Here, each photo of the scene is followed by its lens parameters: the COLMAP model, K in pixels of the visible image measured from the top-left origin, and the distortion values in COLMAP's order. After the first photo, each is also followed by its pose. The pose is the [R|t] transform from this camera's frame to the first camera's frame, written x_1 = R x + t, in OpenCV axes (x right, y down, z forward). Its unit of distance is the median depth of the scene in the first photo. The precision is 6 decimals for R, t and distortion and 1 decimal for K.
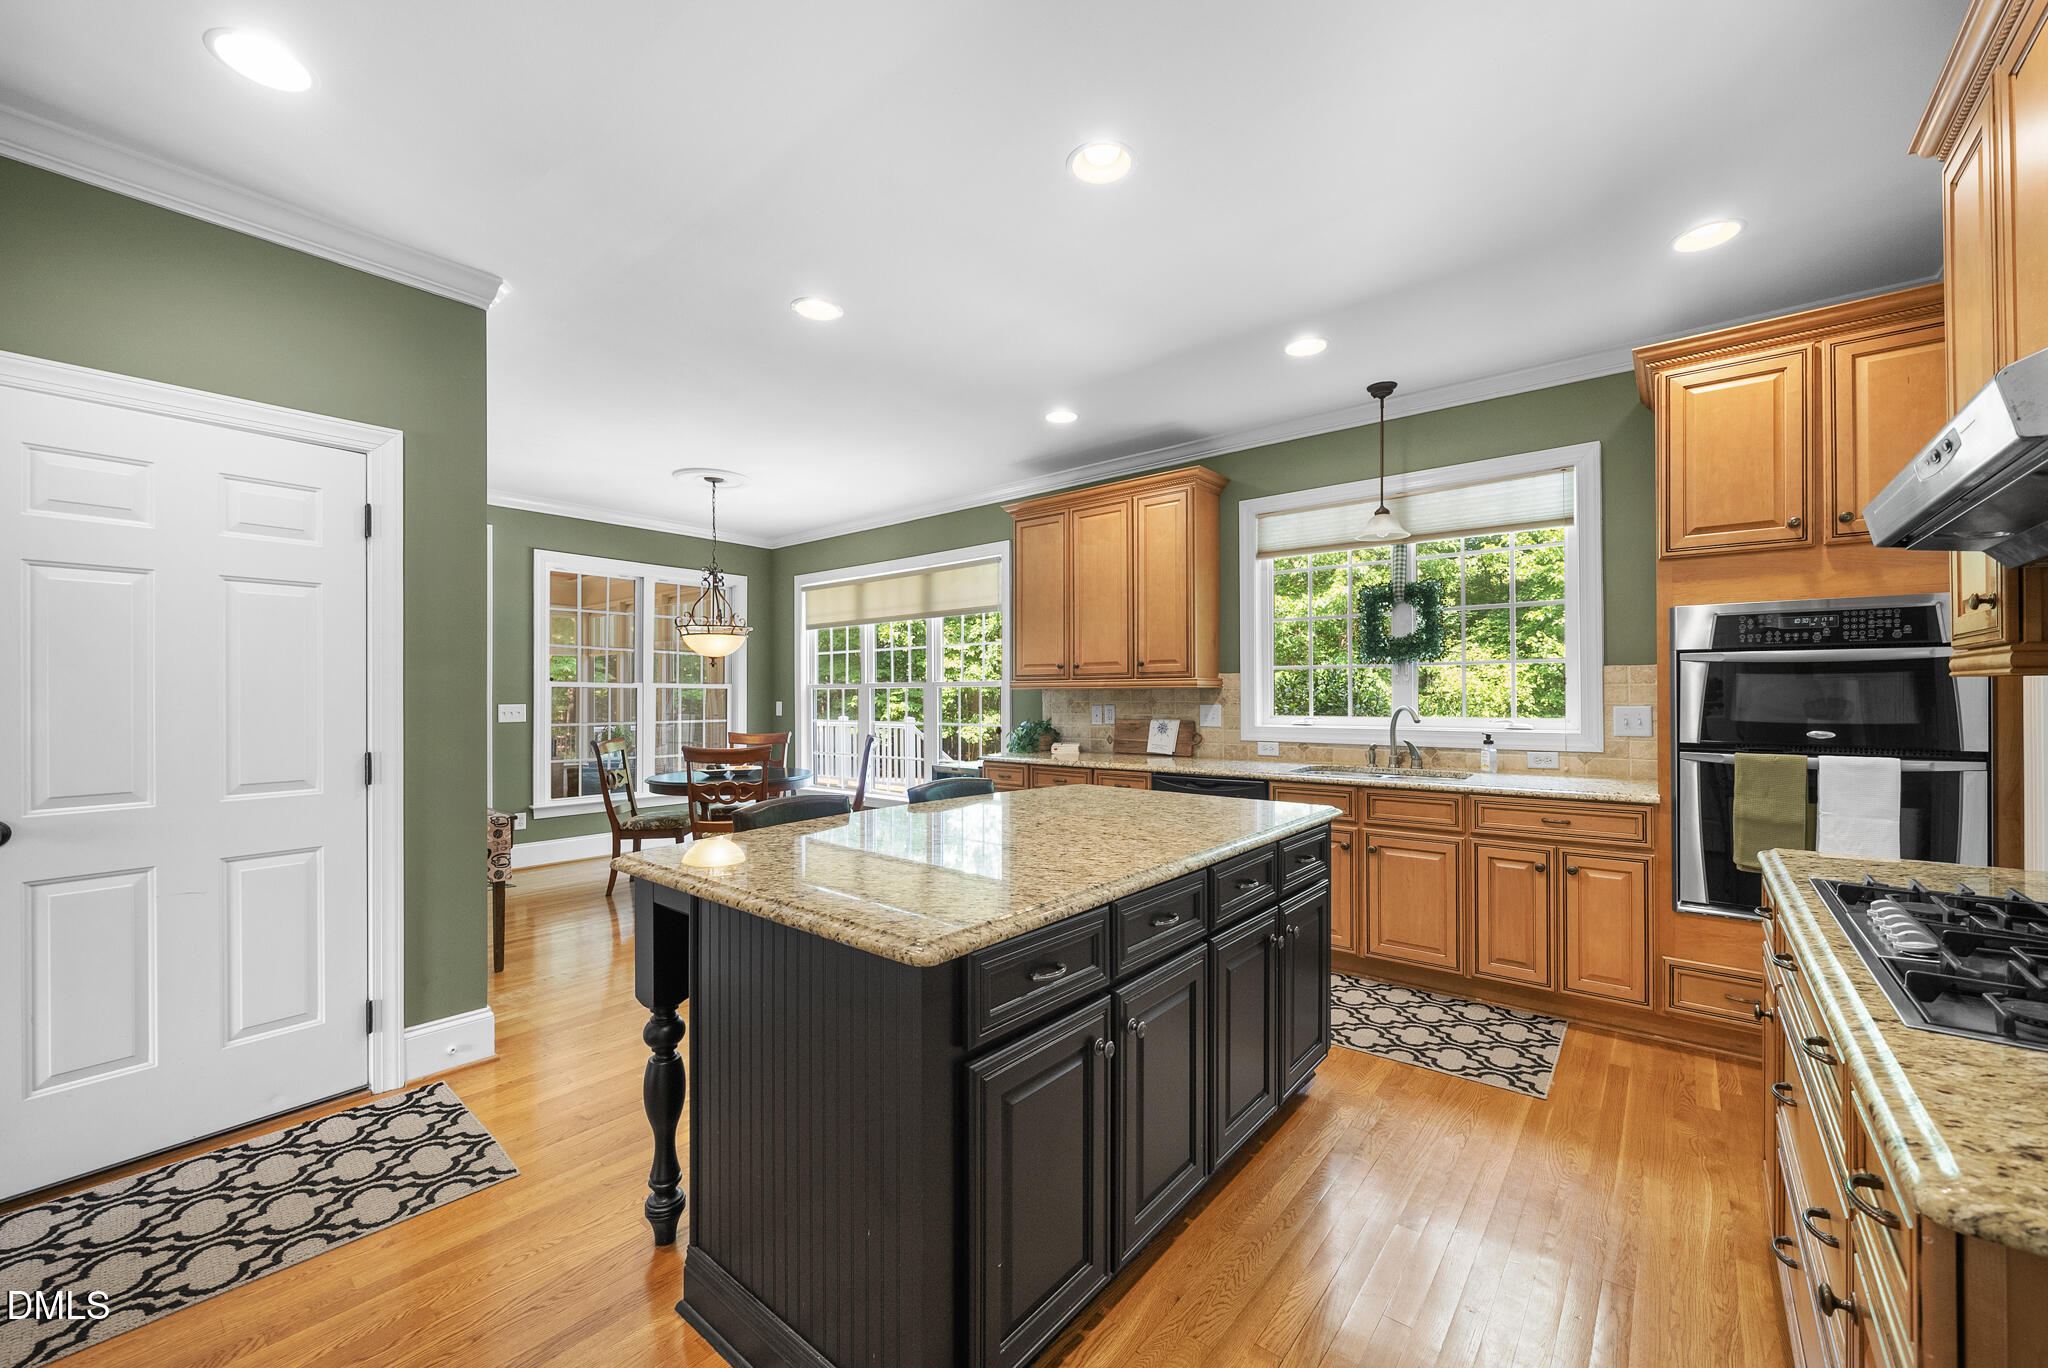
lens RADIAL K [[800.2, 0, 1022.6], [0, 800.2, 704.5], [0, 0, 1]] dist [-0.006560, -0.000023]
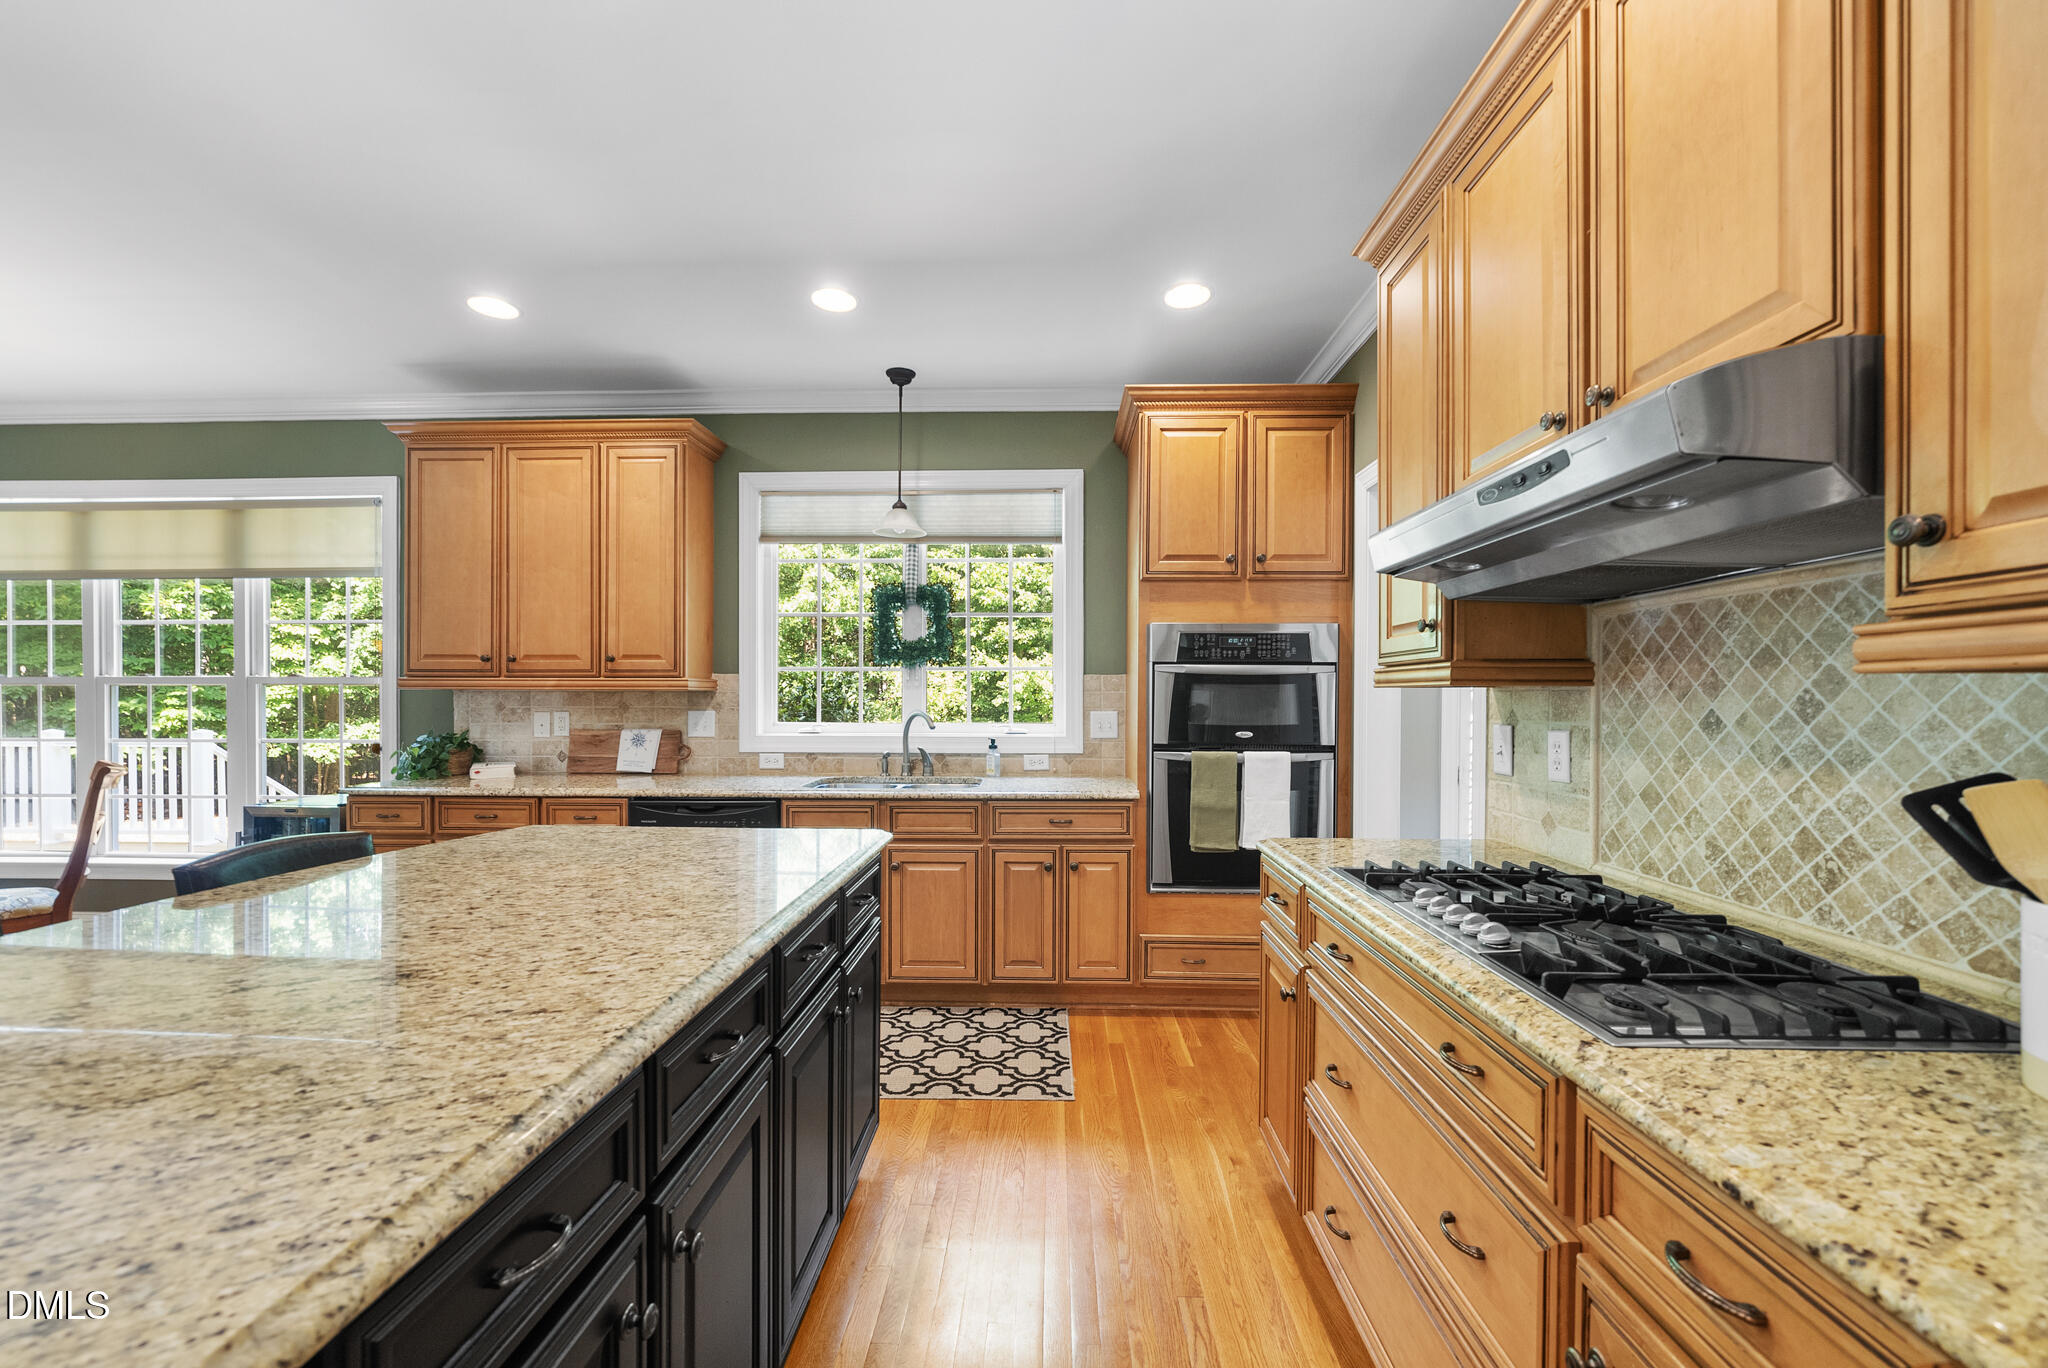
lens RADIAL K [[800.2, 0, 1022.6], [0, 800.2, 704.5], [0, 0, 1]] dist [-0.006560, -0.000023]
pose [[0.791991, 0.001869, 0.610529, -0.012523], [0.001668, 0.999985, -0.005225, -0.001681], [-0.610530, 0.005156, 0.791976, 0.174830]]
